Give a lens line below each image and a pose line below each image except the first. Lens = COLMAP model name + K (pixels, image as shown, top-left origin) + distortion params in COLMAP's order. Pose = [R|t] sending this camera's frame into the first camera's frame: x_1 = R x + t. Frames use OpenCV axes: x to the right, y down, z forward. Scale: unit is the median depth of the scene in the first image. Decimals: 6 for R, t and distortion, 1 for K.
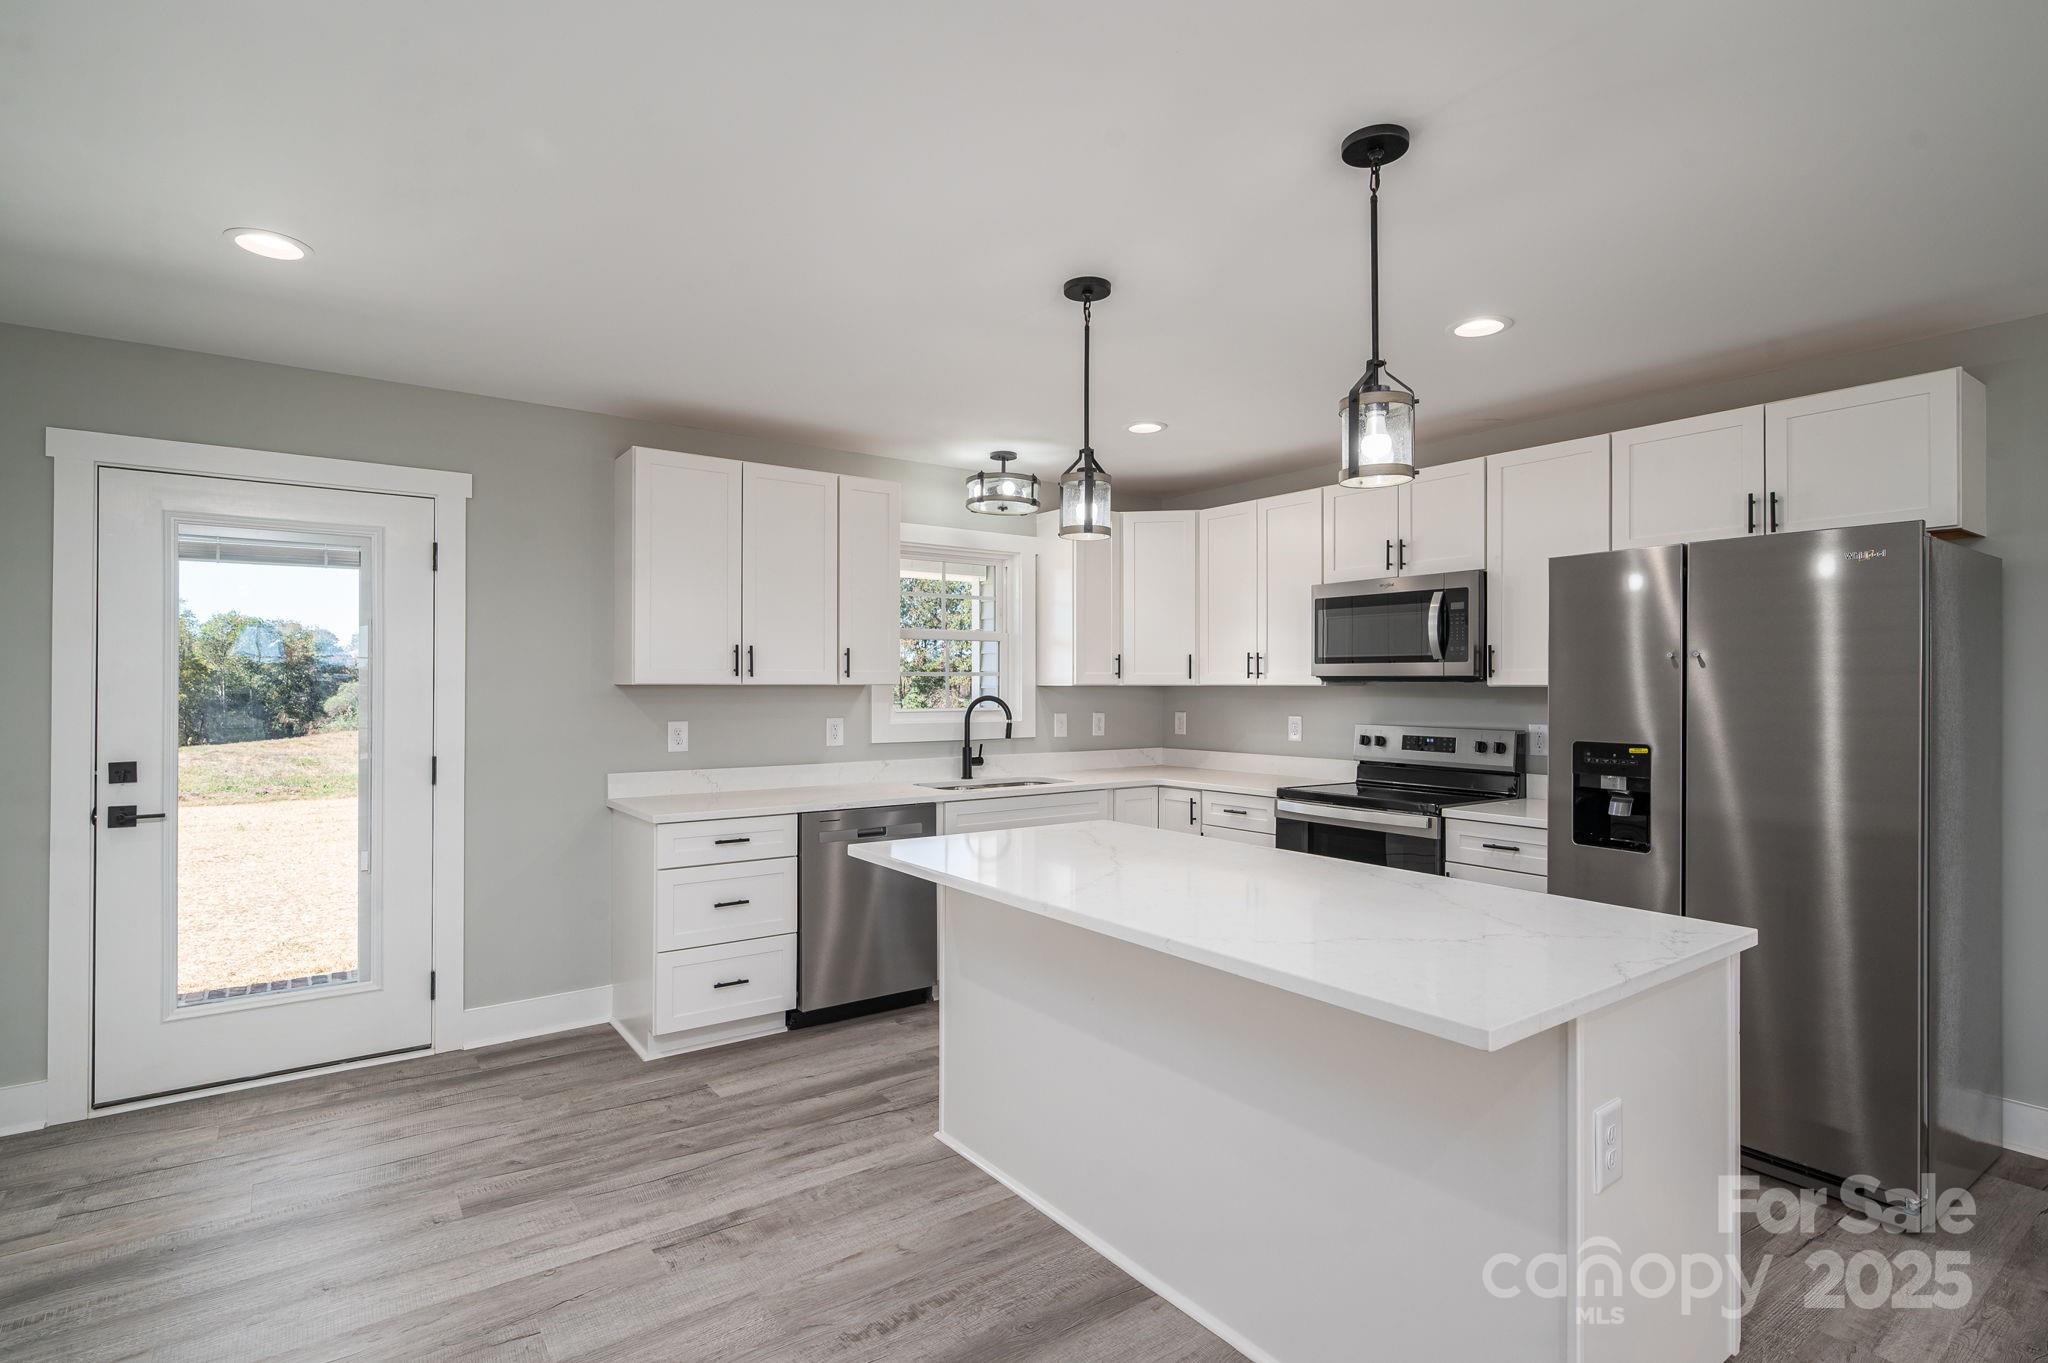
lens RADIAL K [[993.5, 0, 987.0], [0, 993.5, 681.0], [0, 0, 1]] dist [-0.001004, -0.001704]
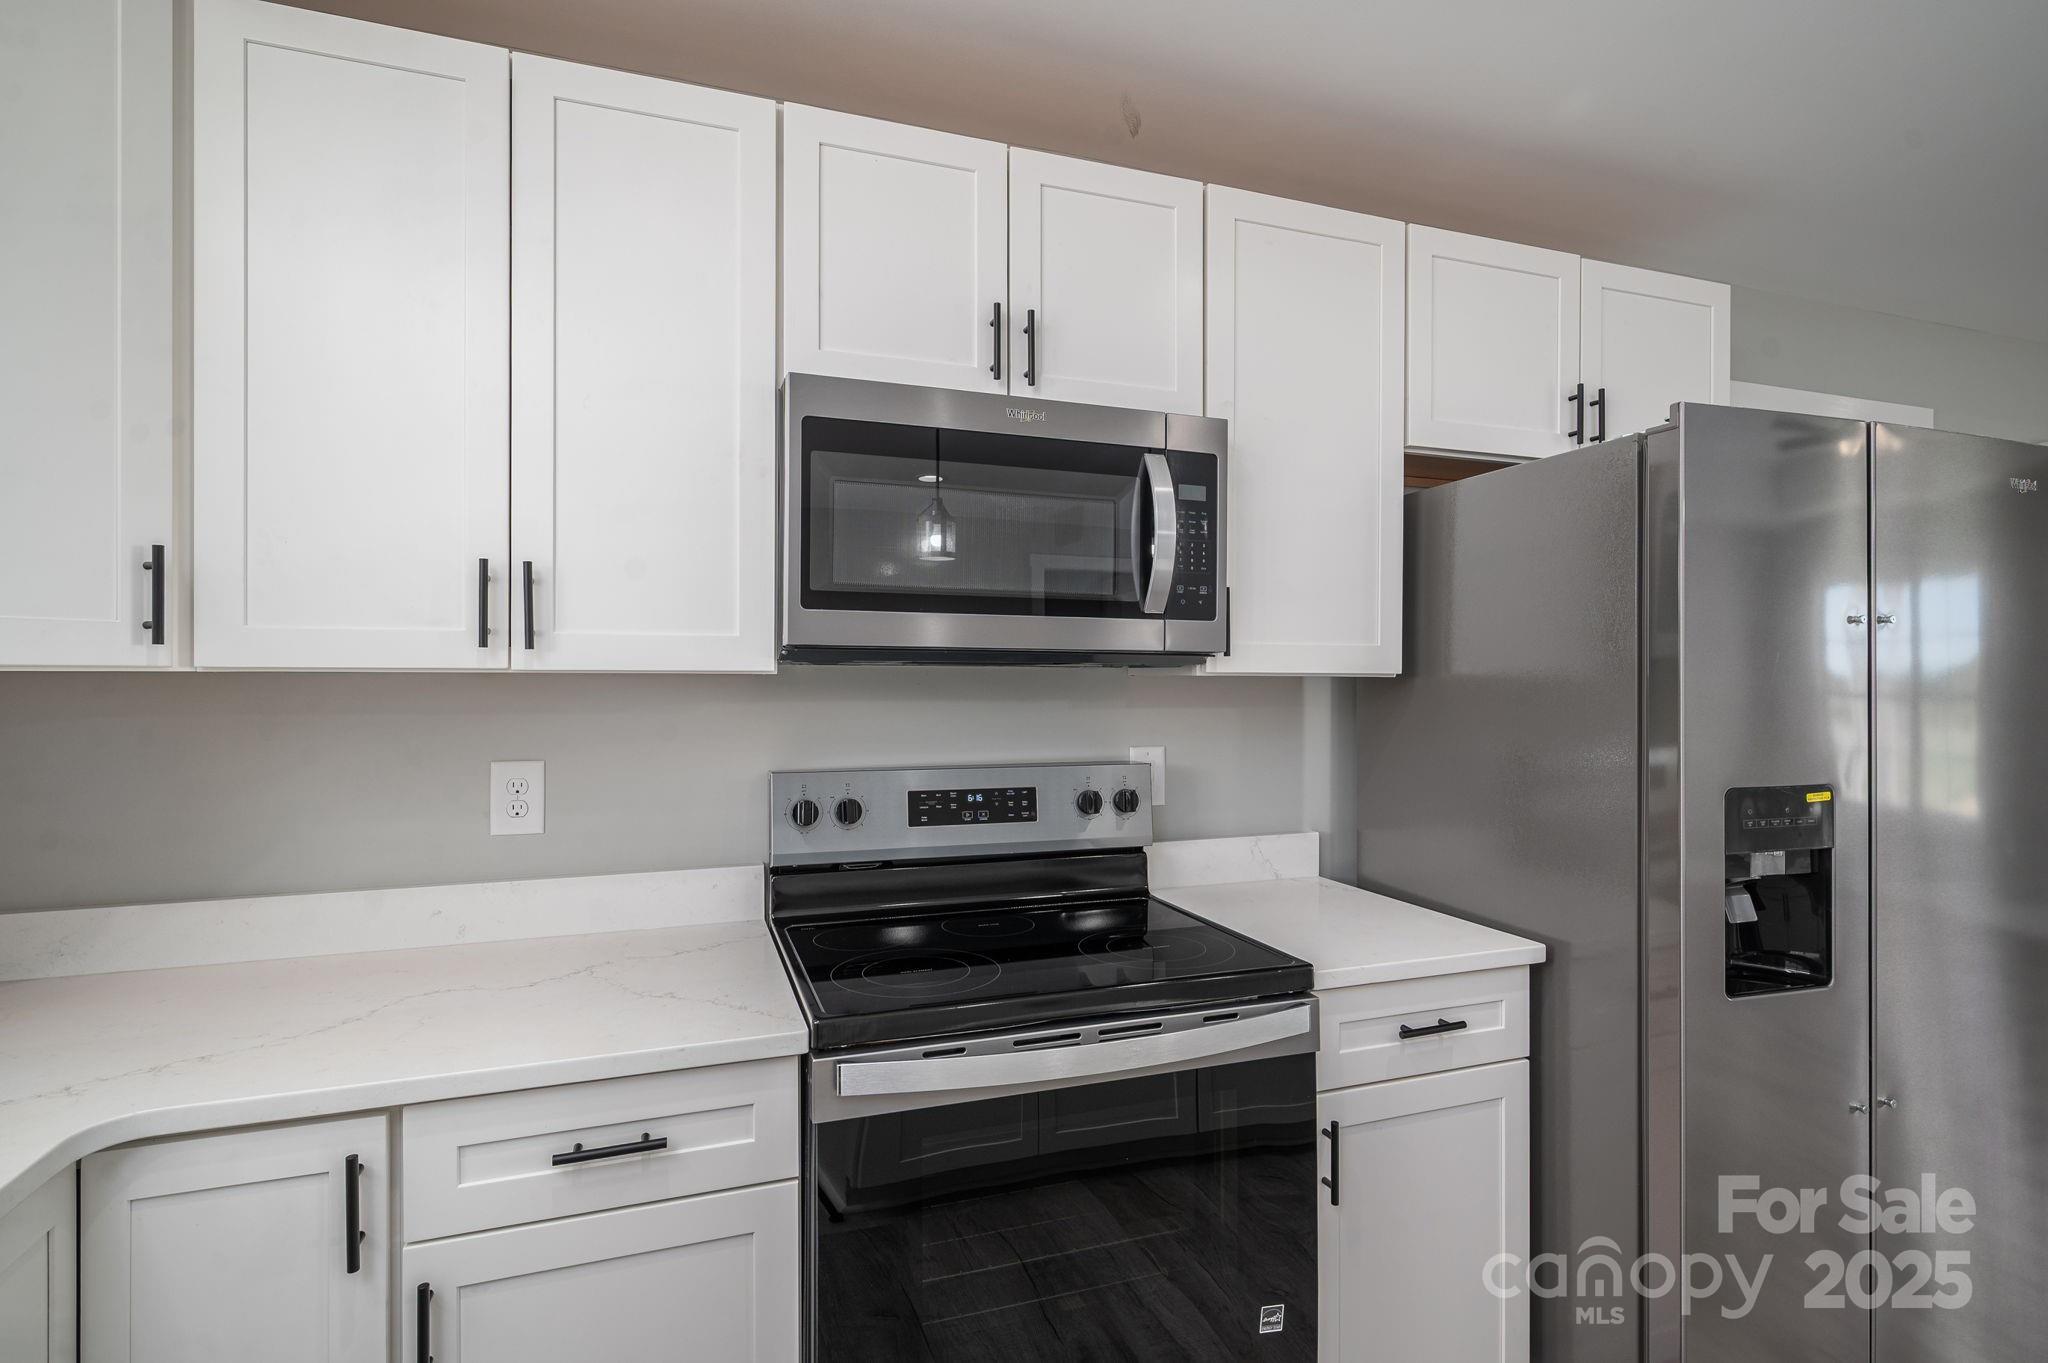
lens RADIAL K [[993.5, 0, 1067.3], [0, 993.5, 686.4], [0, 0, 1]] dist [-0.001004, -0.001704]
pose [[0.260109, -0.006480, 0.965557, 0.030757], [-0.004663, 0.999957, 0.007967, 0.006294], [-0.965568, -0.006575, 0.260068, 0.852715]]
